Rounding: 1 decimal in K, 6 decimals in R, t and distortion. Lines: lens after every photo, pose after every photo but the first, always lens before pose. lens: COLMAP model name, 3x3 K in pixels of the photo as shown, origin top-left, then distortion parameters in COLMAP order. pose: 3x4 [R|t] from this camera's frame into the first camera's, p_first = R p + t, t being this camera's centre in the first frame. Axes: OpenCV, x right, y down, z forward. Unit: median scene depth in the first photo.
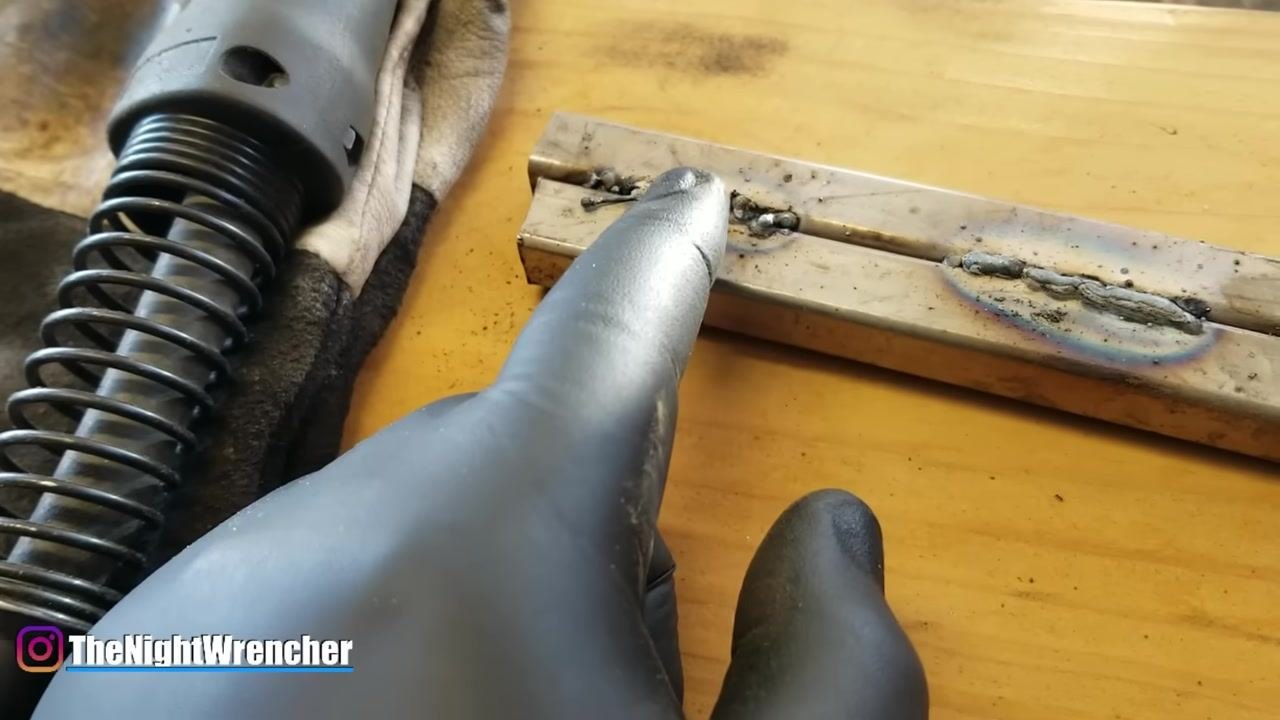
lens RADIAL K [[1205.3, 0, 655.3], [0, 1205.3, 356.6], [0, 0, 1]] dist [0.122228, -0.301175]
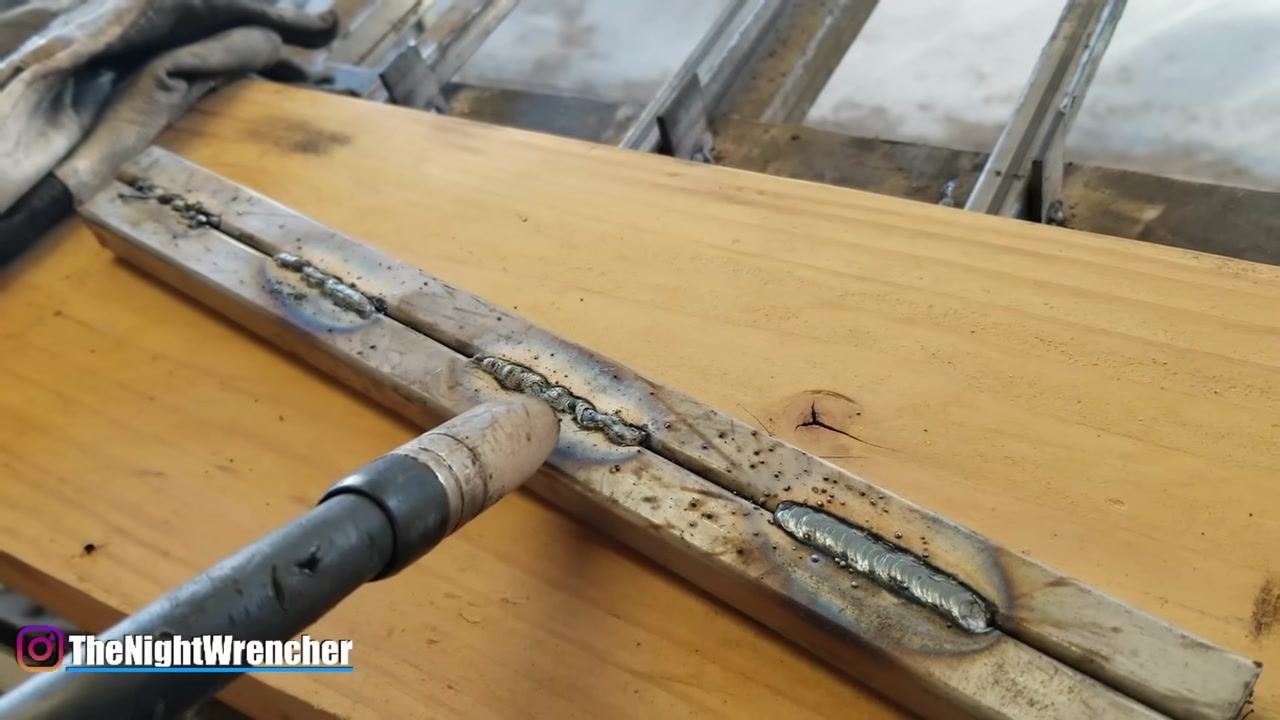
lens RADIAL K [[1208.1, 0, 645.0], [0, 1208.1, 327.6], [0, 0, 1]] dist [0.116572, -0.296153]
pose [[0.931445, 0.166091, -0.323767, 1.200145], [-0.224577, 0.962474, -0.152342, 0.135977], [0.286315, 0.214609, 0.933792, -0.272503]]
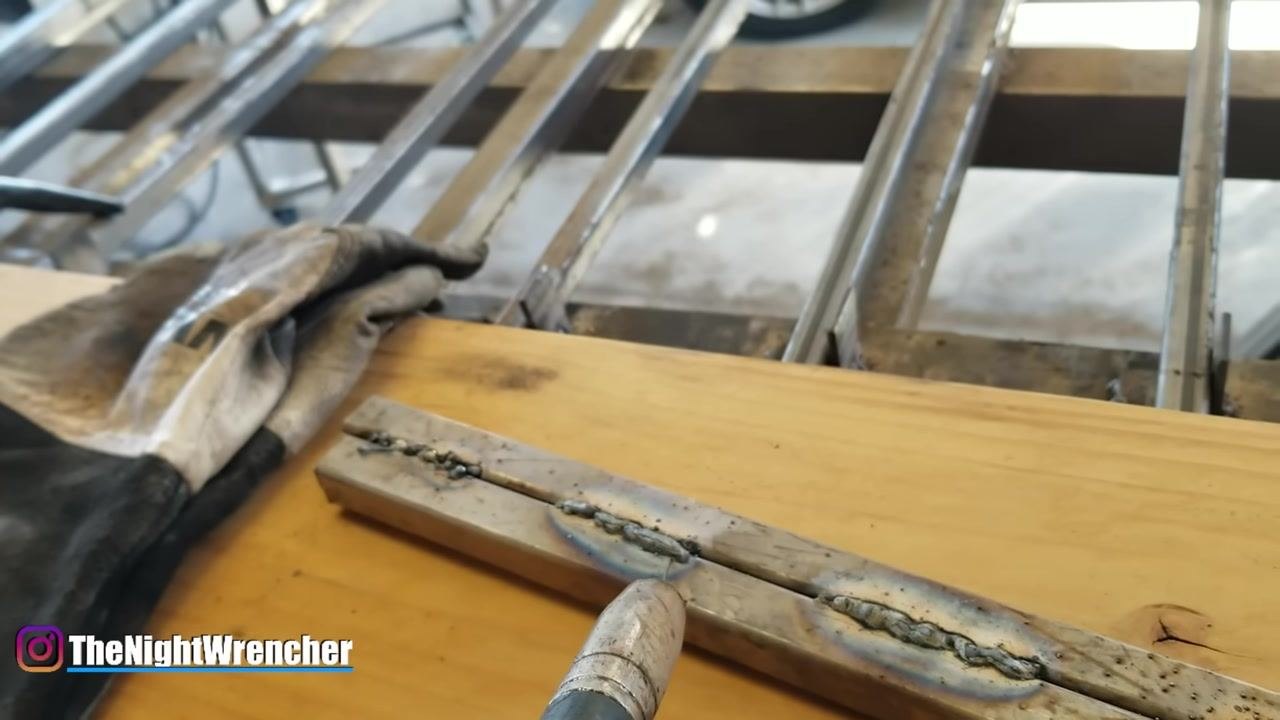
lens RADIAL K [[1214.1, 0, 641.5], [0, 1214.1, 328.5], [0, 0, 1]] dist [0.090575, -0.282889]
pose [[0.968296, 0.065382, -0.241099, 0.707912], [-0.140418, 0.940689, -0.308847, 0.171495], [0.206606, 0.332910, 0.920046, -0.453863]]
